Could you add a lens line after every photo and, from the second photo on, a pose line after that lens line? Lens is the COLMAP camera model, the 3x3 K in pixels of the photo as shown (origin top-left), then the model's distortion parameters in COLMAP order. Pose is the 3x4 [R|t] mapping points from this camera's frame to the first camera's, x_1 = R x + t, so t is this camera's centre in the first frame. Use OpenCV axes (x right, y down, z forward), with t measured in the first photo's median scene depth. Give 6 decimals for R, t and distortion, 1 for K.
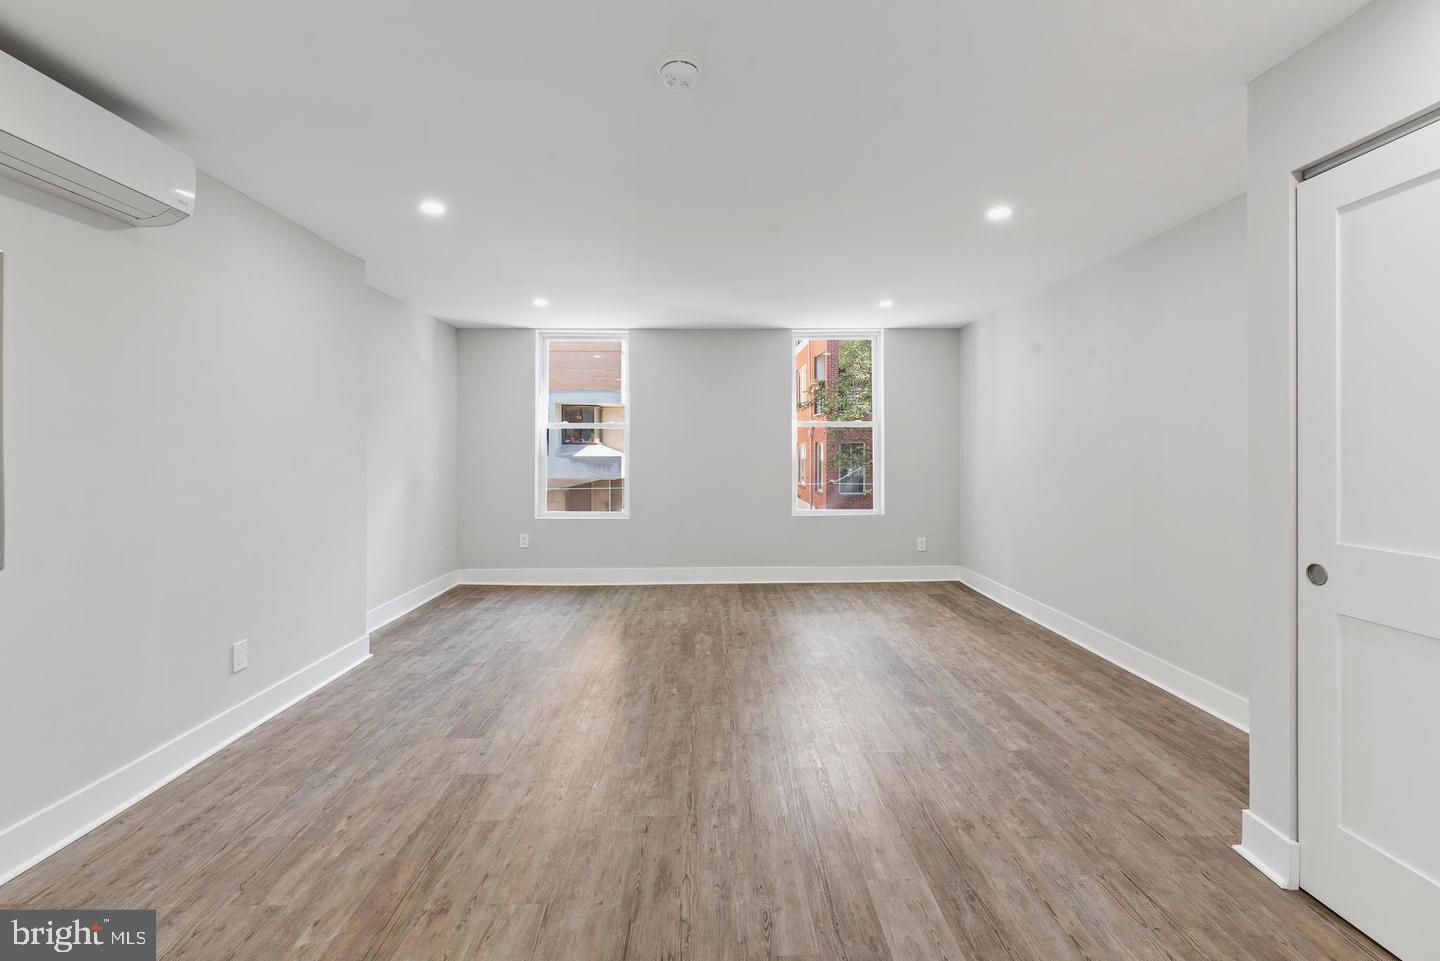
lens RADIAL K [[626.9, 0, 727.6], [0, 626.9, 451.3], [0, 0, 1]] dist [0.002494, -0.000884]
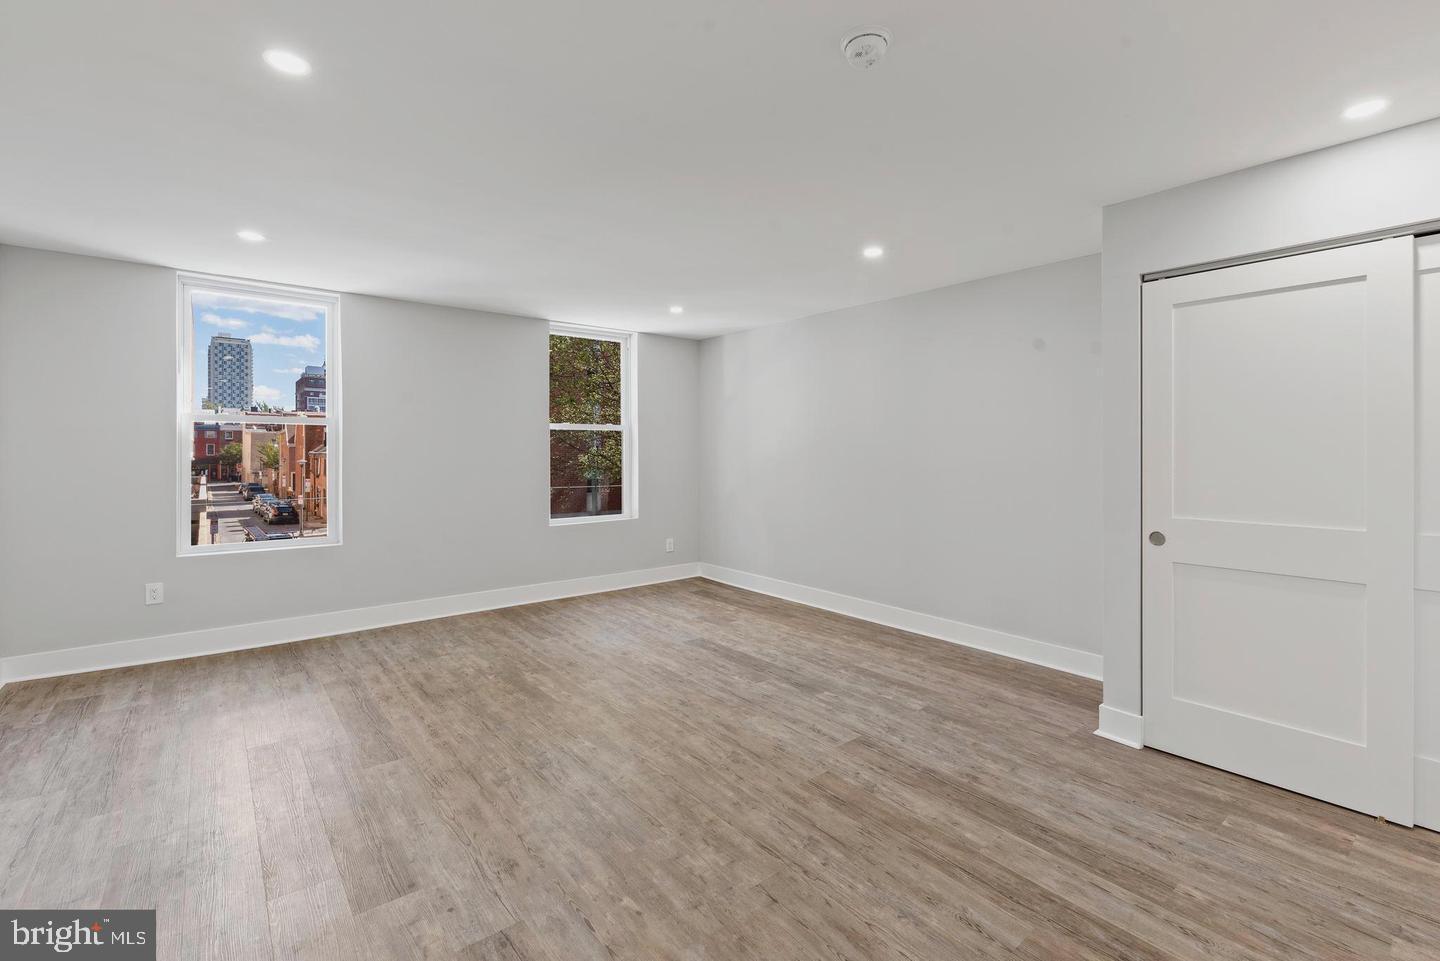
lens RADIAL K [[626.9, 0, 724.8], [0, 626.9, 450.7], [0, 0, 1]] dist [0.002494, -0.000884]
pose [[0.791640, 0.004665, 0.610970, -0.426337], [-0.002902, 0.999988, -0.003874, -0.005847], [-0.610981, 0.001294, 0.791644, 0.213806]]
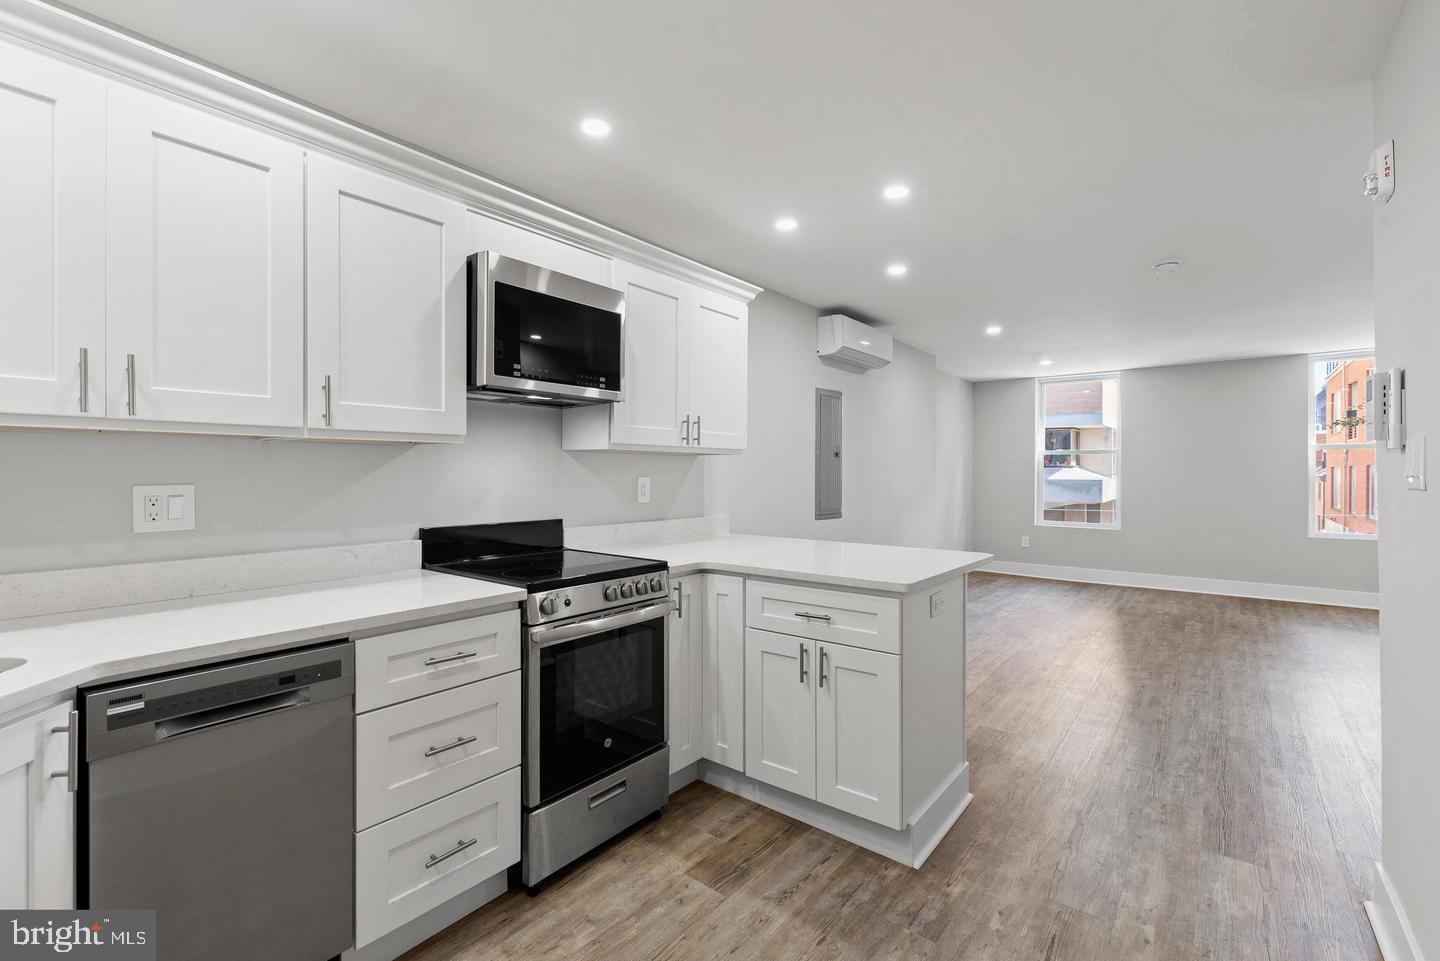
lens RADIAL K [[626.9, 0, 719.9], [0, 626.9, 473.4], [0, 0, 1]] dist [0.002494, -0.000884]
pose [[0.758782, 0.004698, -0.651328, 0.068231], [-0.005732, 0.999983, 0.000535, 0.006325], [0.651320, 0.003328, 0.758796, -0.665537]]
